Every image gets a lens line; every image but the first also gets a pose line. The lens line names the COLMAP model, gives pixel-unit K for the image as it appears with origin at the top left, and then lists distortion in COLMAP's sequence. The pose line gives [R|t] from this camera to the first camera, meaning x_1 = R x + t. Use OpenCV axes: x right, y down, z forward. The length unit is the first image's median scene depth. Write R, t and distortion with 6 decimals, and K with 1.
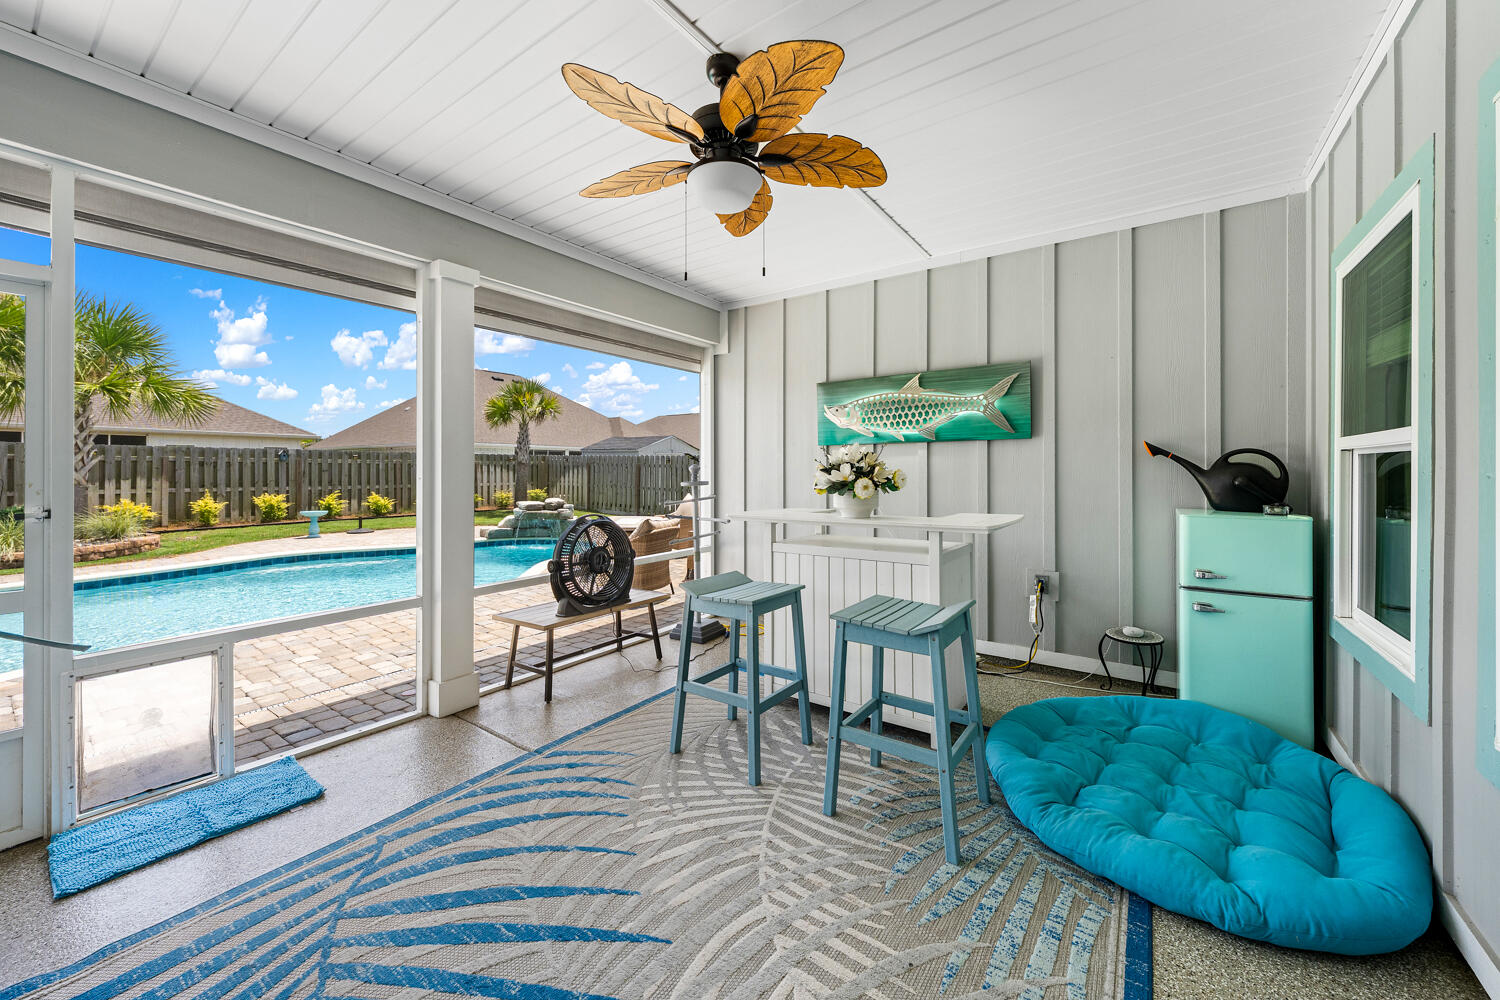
lens RADIAL K [[560.0, 0, 750.8], [0, 560.0, 471.2], [0, 0, 1]] dist [0.001168, 0.000022]
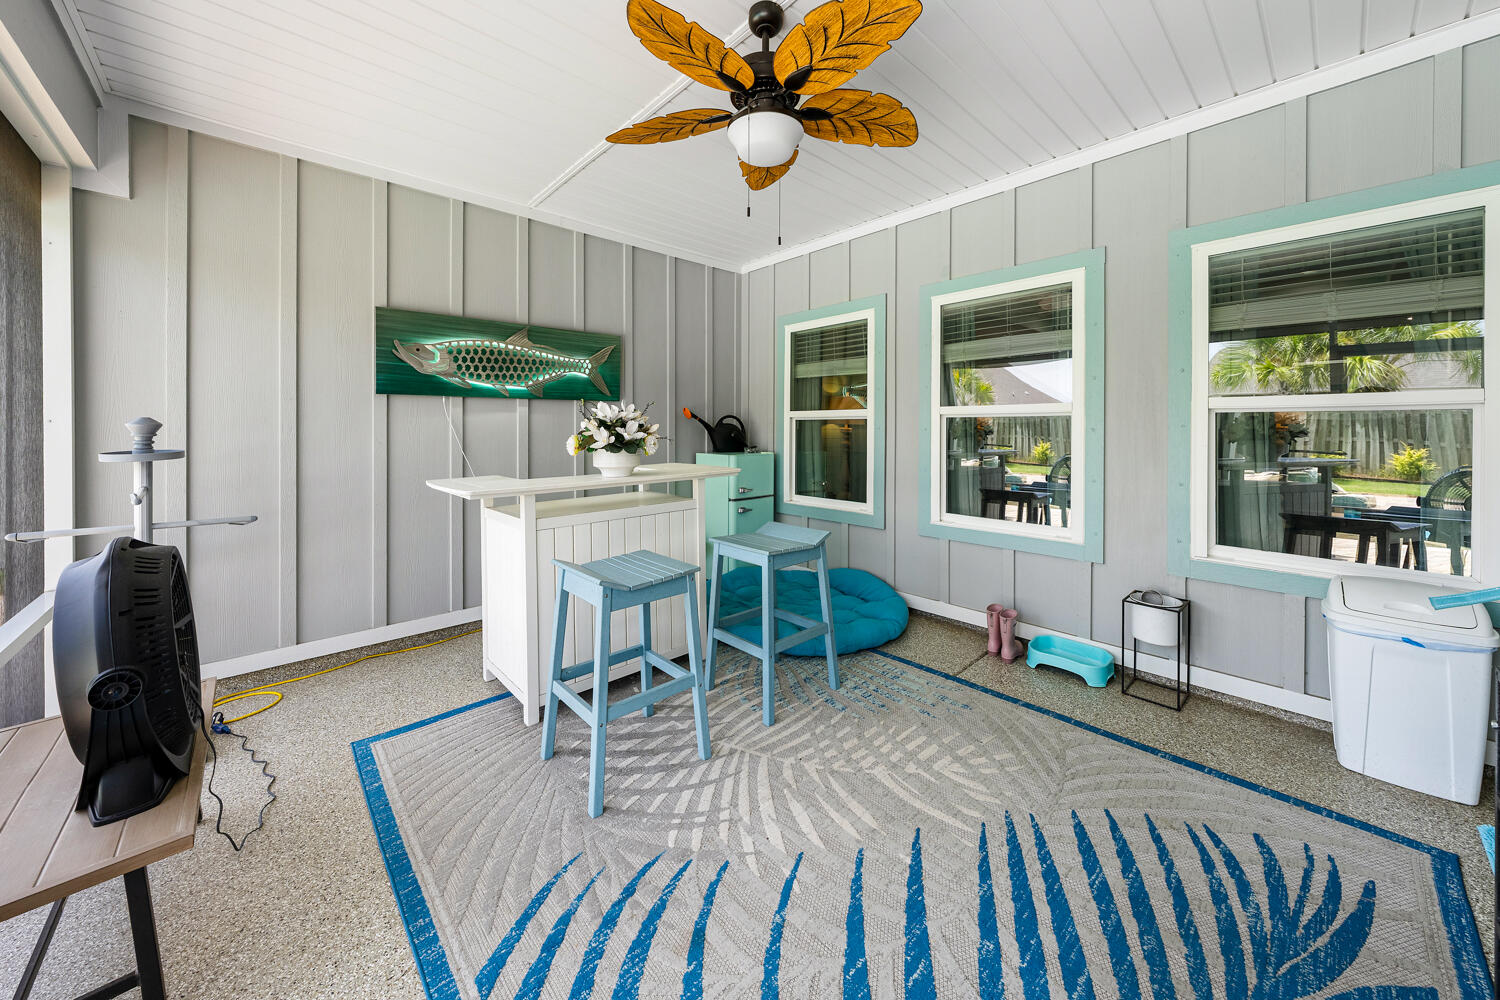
lens RADIAL K [[540.2, 0, 756.1], [0, 540.2, 432.5], [0, 0, 1]] dist [0.000597, 0.000015]
pose [[0.202918, -0.008260, 0.979161, -0.850588], [0.003027, 0.999965, 0.007808, -0.000516], [-0.979191, 0.001379, 0.202936, 0.712584]]
